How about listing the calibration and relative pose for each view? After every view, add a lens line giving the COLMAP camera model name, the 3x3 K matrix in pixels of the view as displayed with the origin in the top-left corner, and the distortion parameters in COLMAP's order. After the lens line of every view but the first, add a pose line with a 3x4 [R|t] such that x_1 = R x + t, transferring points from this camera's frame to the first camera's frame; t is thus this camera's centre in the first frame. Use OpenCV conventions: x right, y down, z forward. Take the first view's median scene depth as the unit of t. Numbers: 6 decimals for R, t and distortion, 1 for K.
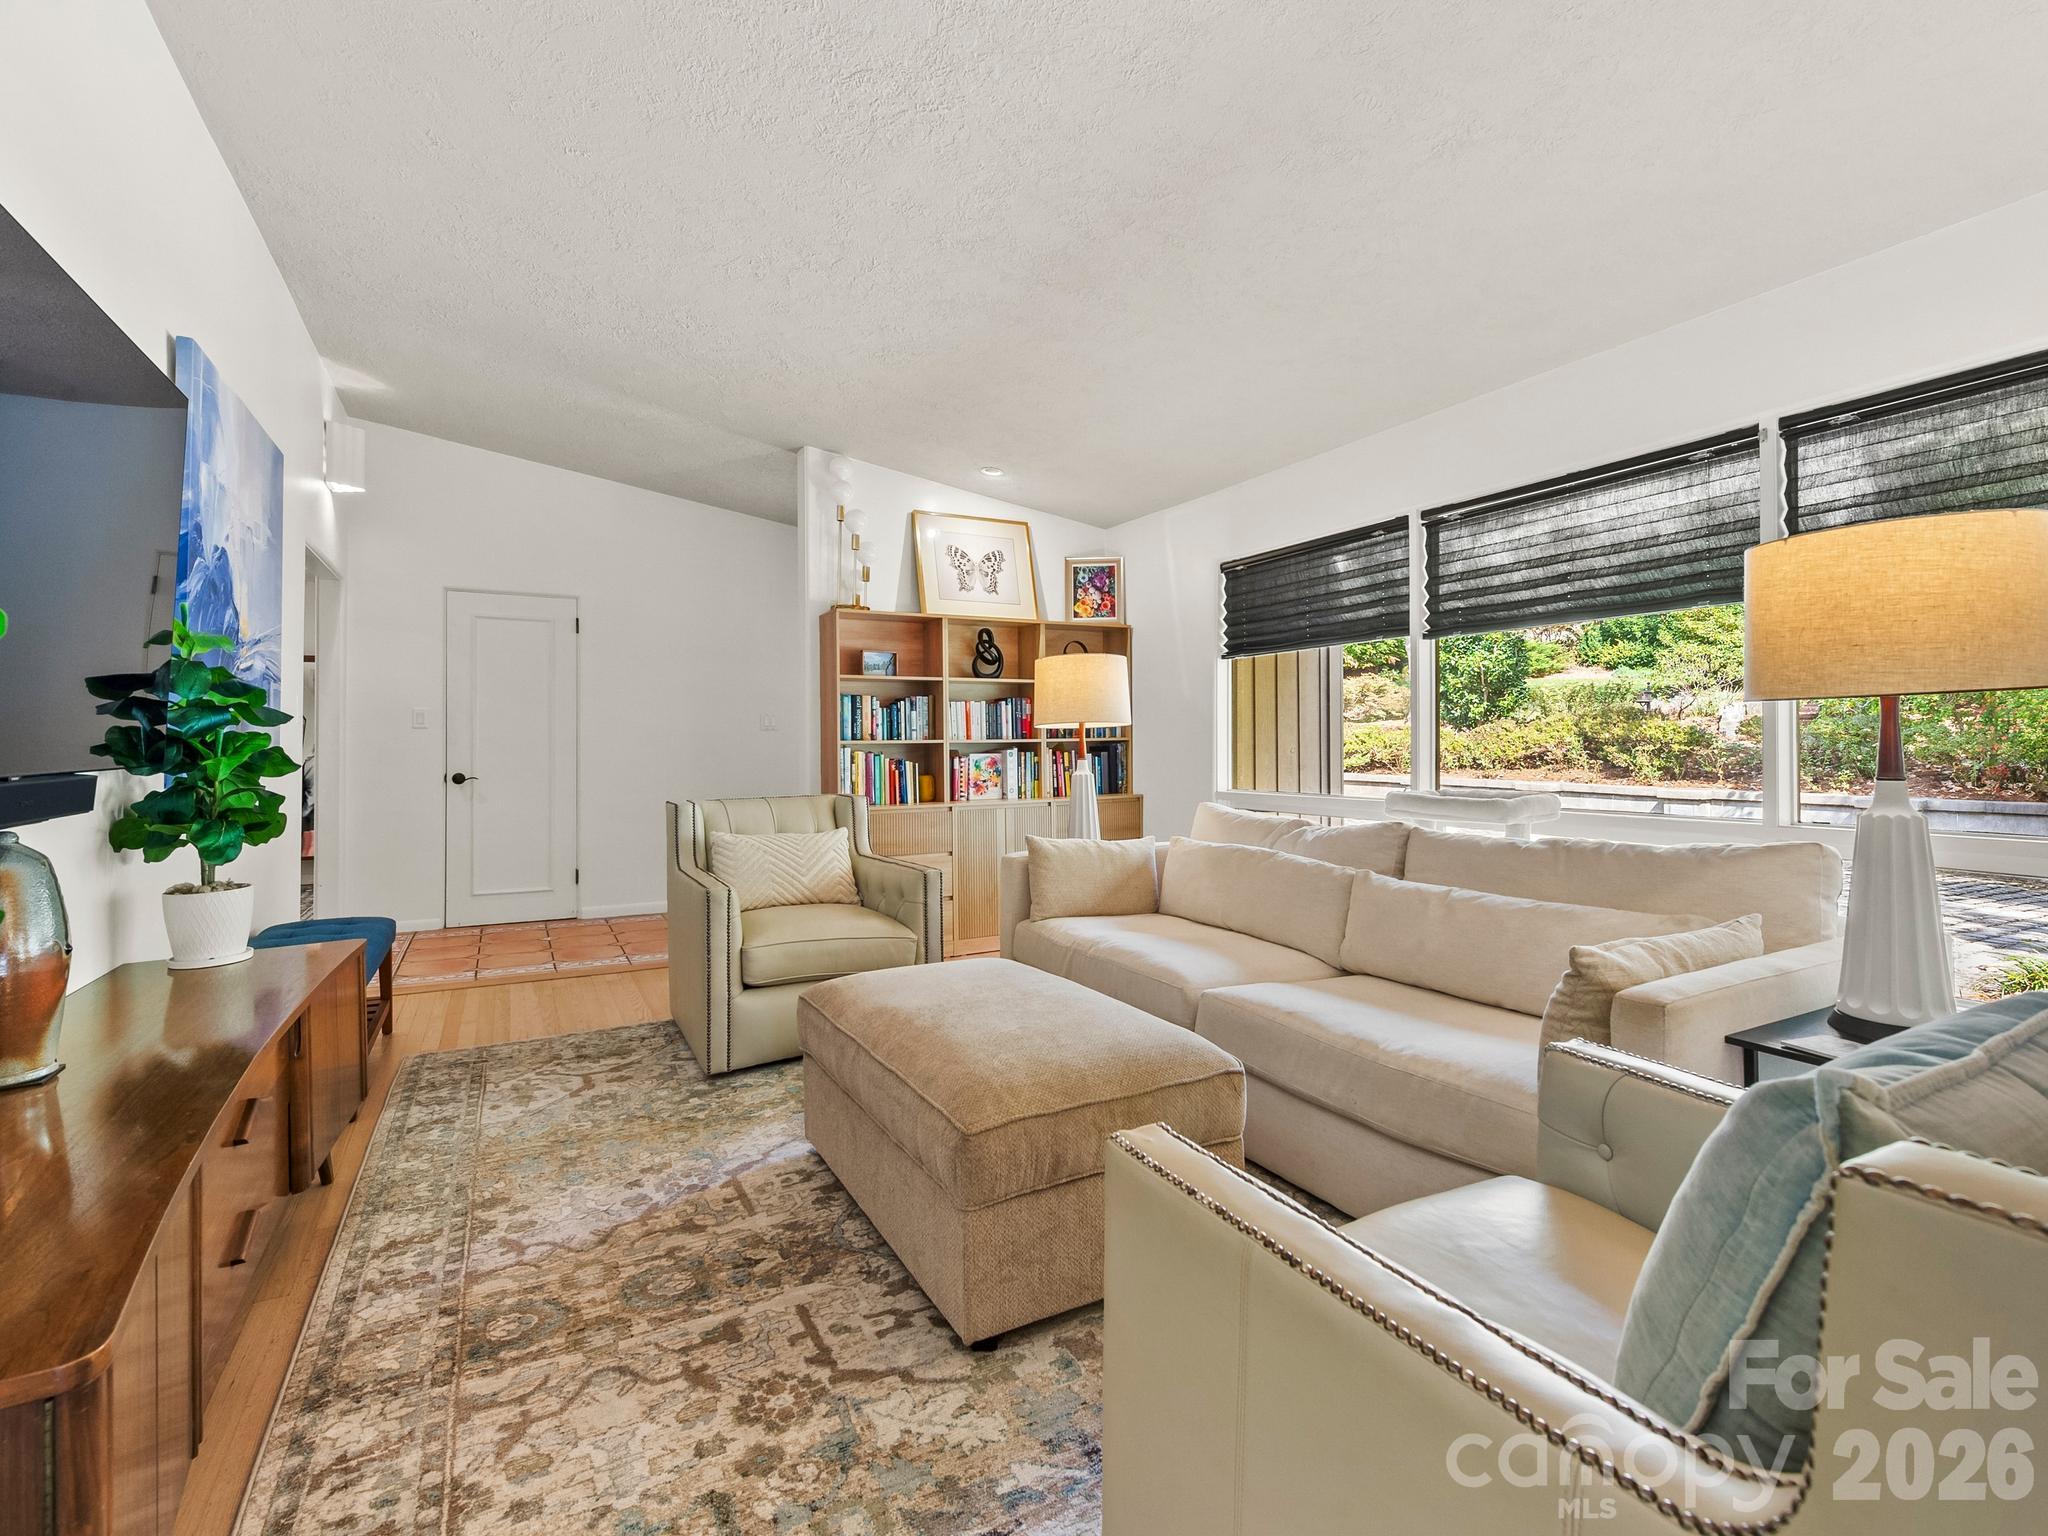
lens RADIAL K [[952.9, 0, 1022.0], [0, 952.9, 739.3], [0, 0, 1]] dist [0.013356, -0.001200]
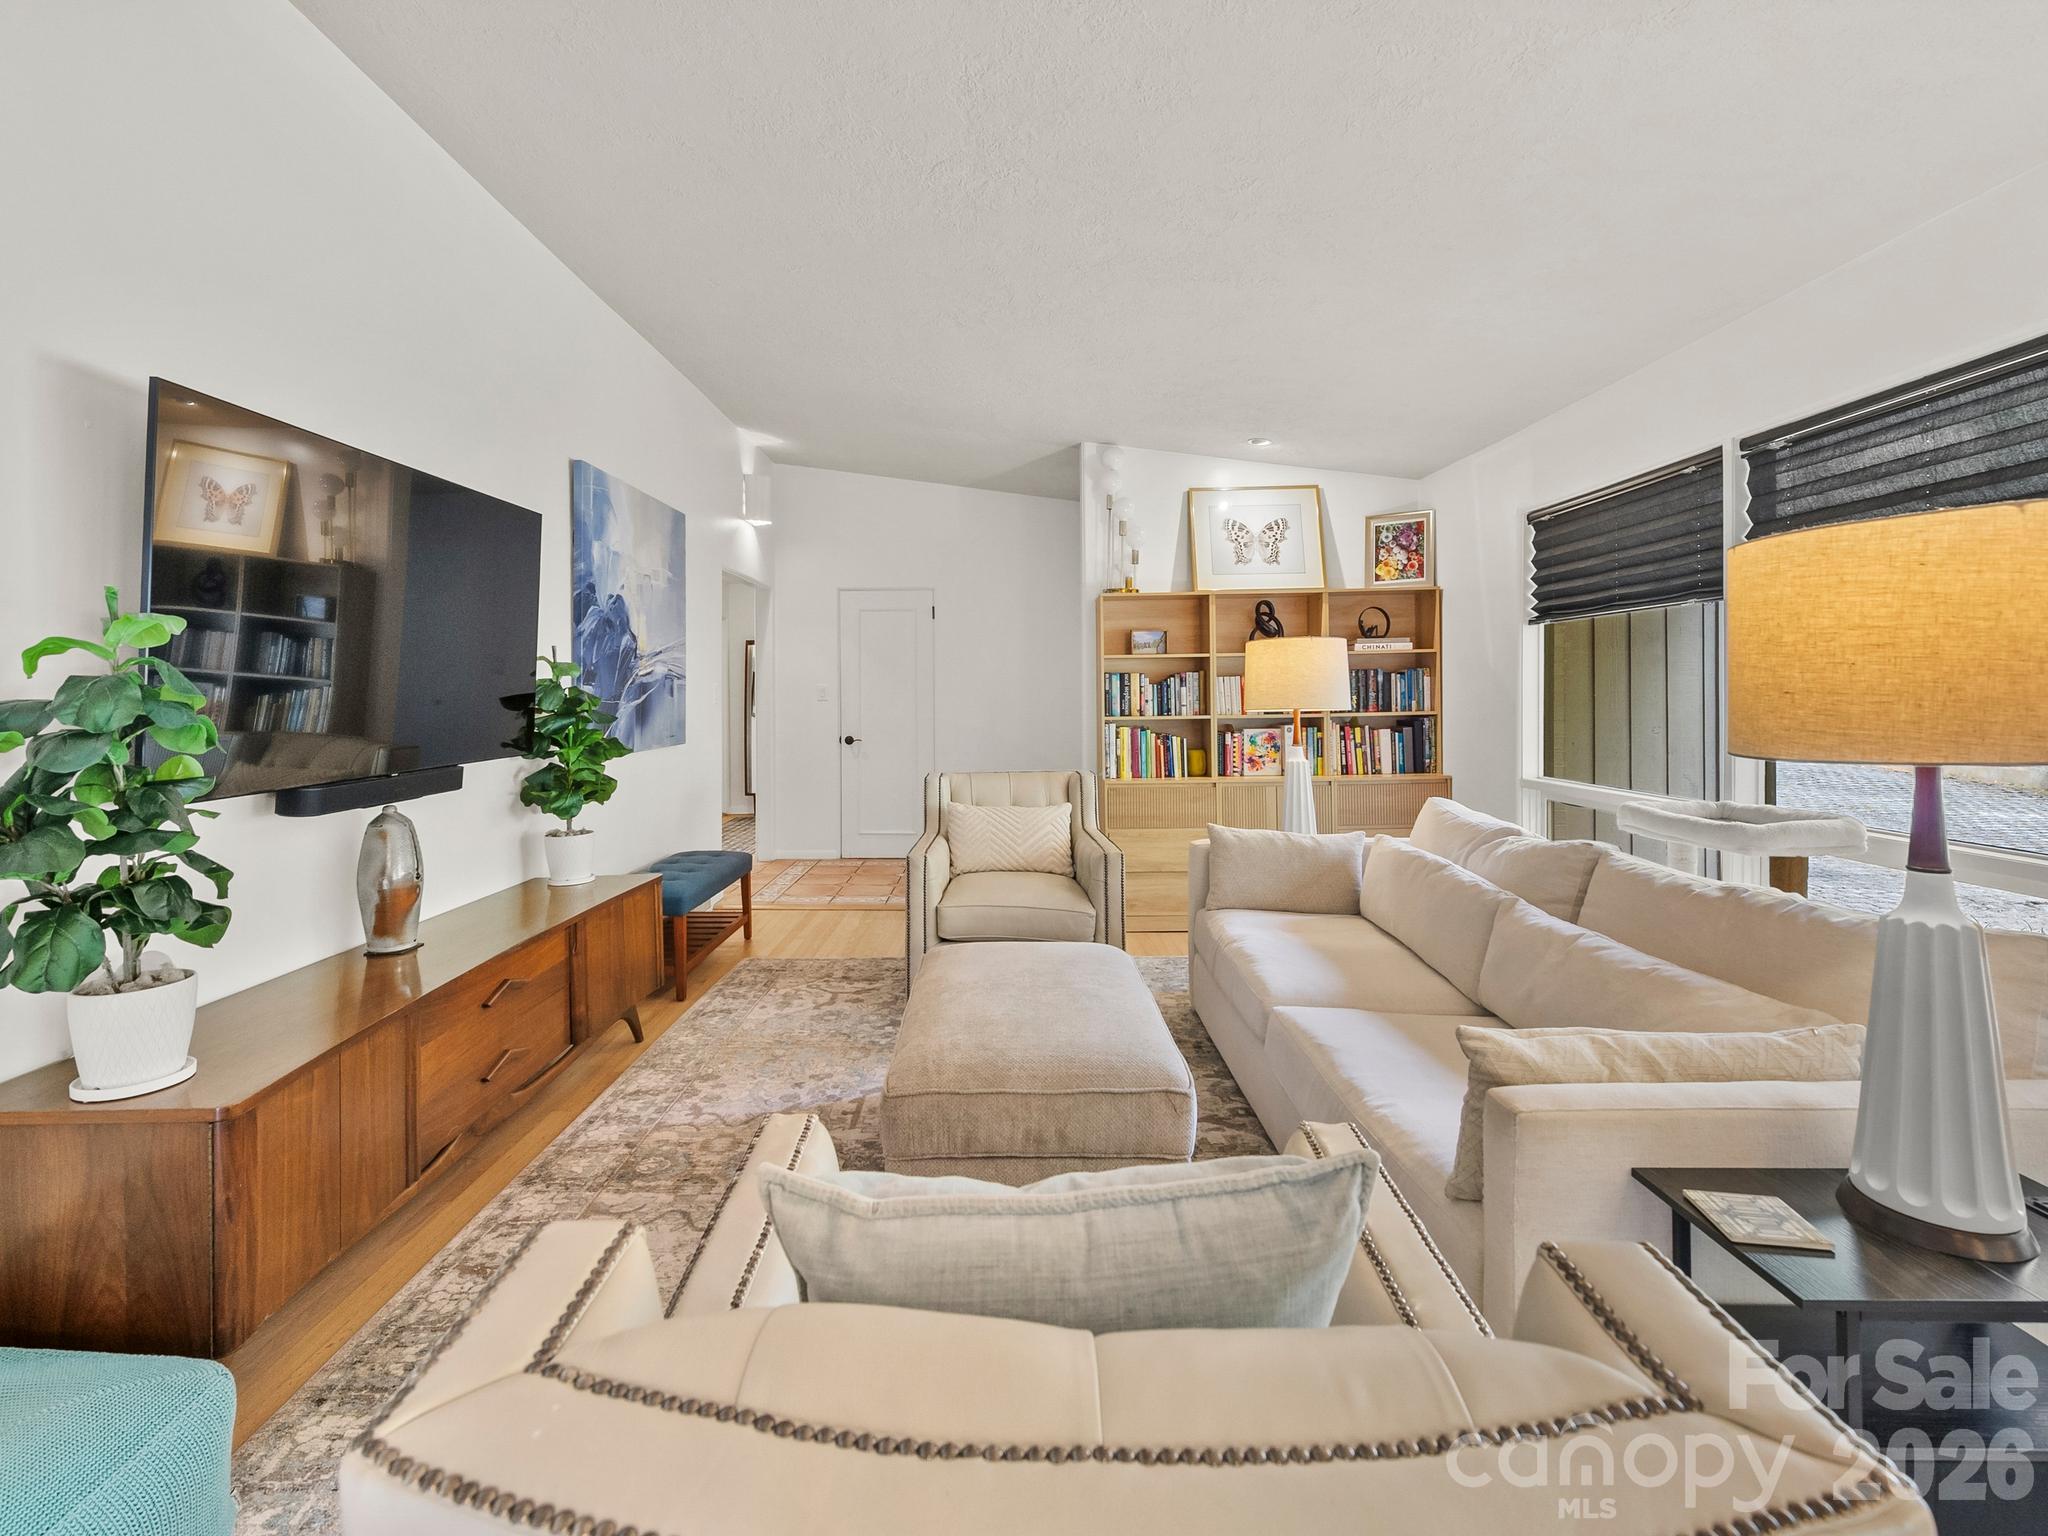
lens RADIAL K [[949.6, 0, 991.4], [0, 949.6, 702.0], [0, 0, 1]] dist [0.024826, 0.000100]
pose [[0.870620, 0.002444, -0.491949, 0.272571], [0.006773, 0.999833, 0.016954, -0.042073], [0.491909, -0.018092, 0.870459, 0.013481]]
